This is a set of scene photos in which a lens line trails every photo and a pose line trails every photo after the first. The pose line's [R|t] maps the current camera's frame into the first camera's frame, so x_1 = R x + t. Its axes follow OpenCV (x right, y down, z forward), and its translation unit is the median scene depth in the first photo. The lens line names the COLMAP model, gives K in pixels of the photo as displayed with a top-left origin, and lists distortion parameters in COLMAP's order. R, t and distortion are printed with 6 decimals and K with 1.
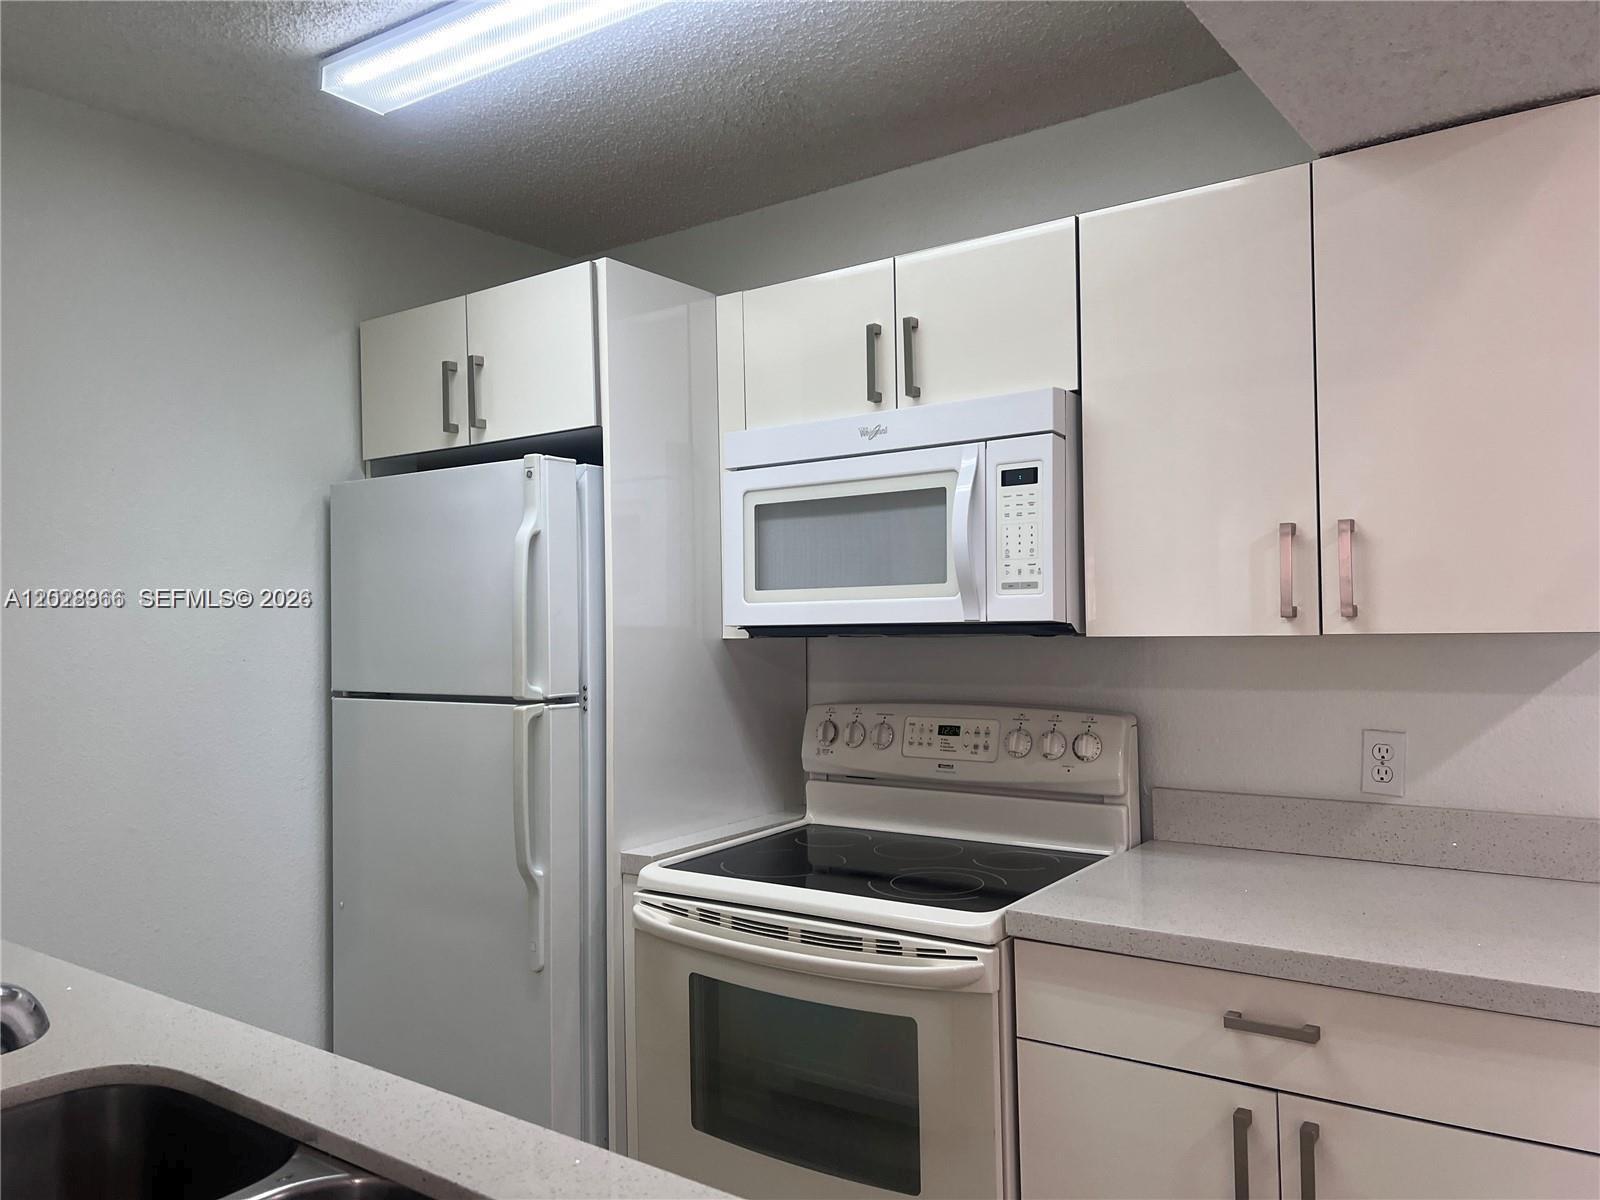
lens RADIAL K [[1196.5, 0, 801.3], [0, 1196.5, 613.4], [0, 0, 1]] dist [0.052546, -0.003757]
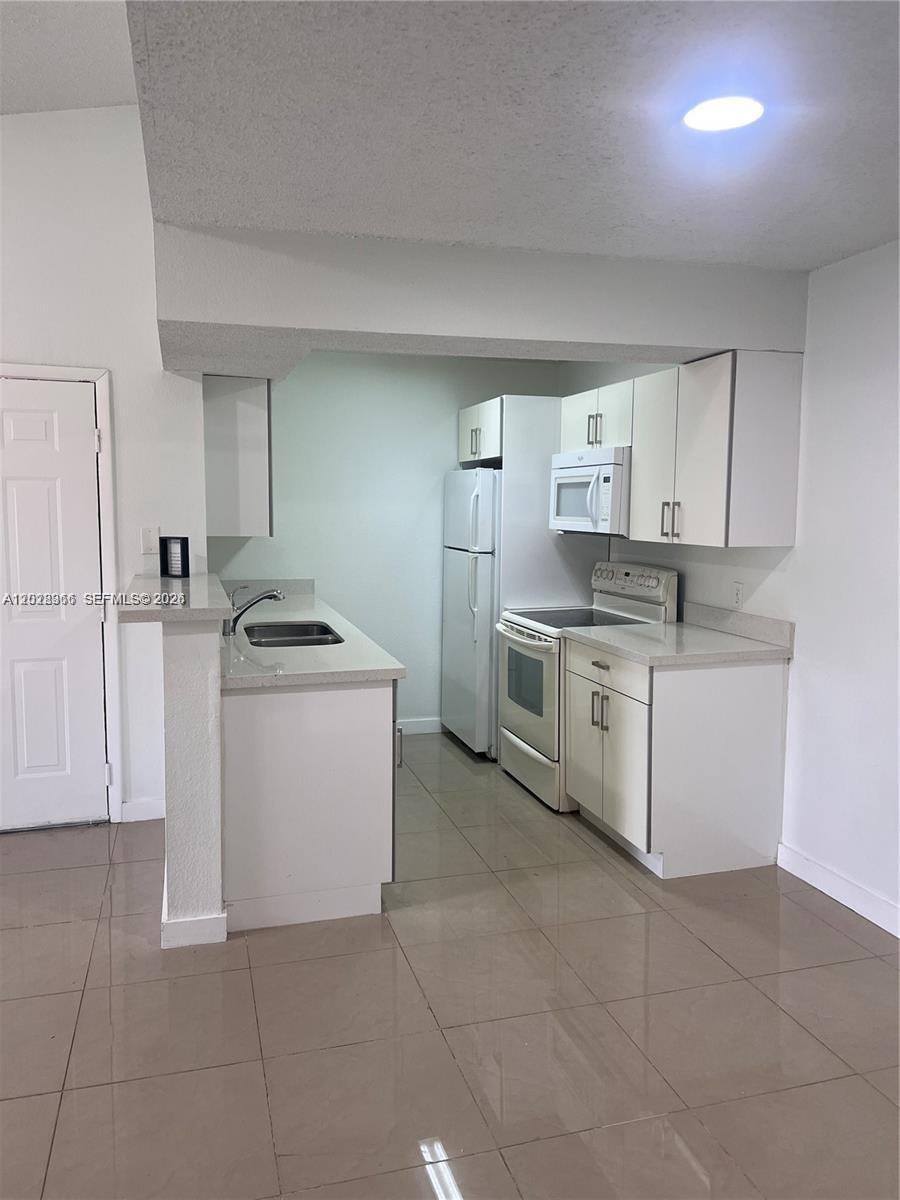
lens RADIAL K [[897.4, 0, 446.9], [0, 897.4, 603.3], [0, 0, 1]] dist [0.052546, -0.003757]
pose [[0.788215, 0.090652, -0.608687, 1.059323], [-0.018116, 0.992080, 0.124291, -0.074473], [0.615133, -0.086941, 0.783615, -0.767505]]
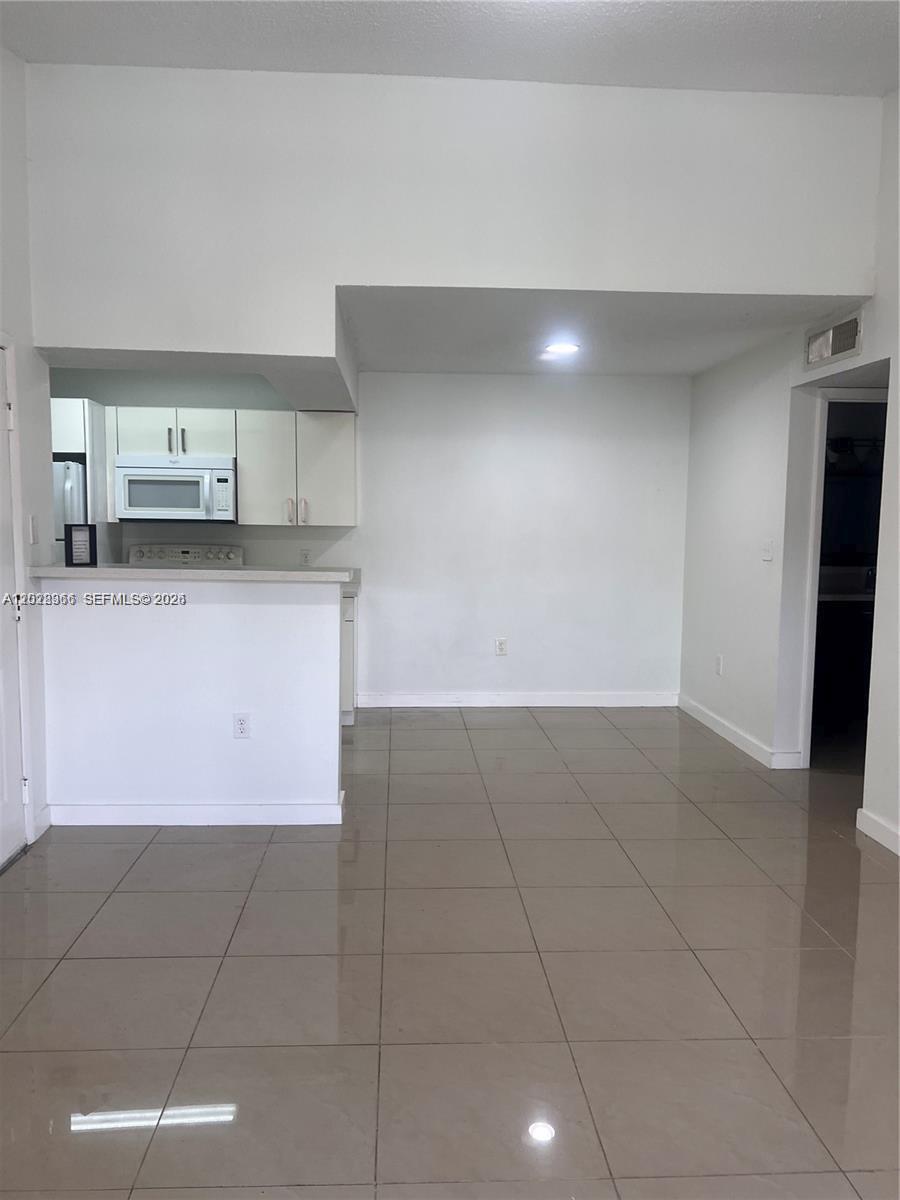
lens RADIAL K [[897.4, 0, 453.3], [0, 897.4, 603.6], [0, 0, 1]] dist [0.052546, -0.003757]
pose [[0.769105, -0.029548, 0.638439, -0.967170], [-0.031502, 0.995964, 0.084044, 0.007770], [-0.638346, -0.084750, 0.765070, -1.478826]]
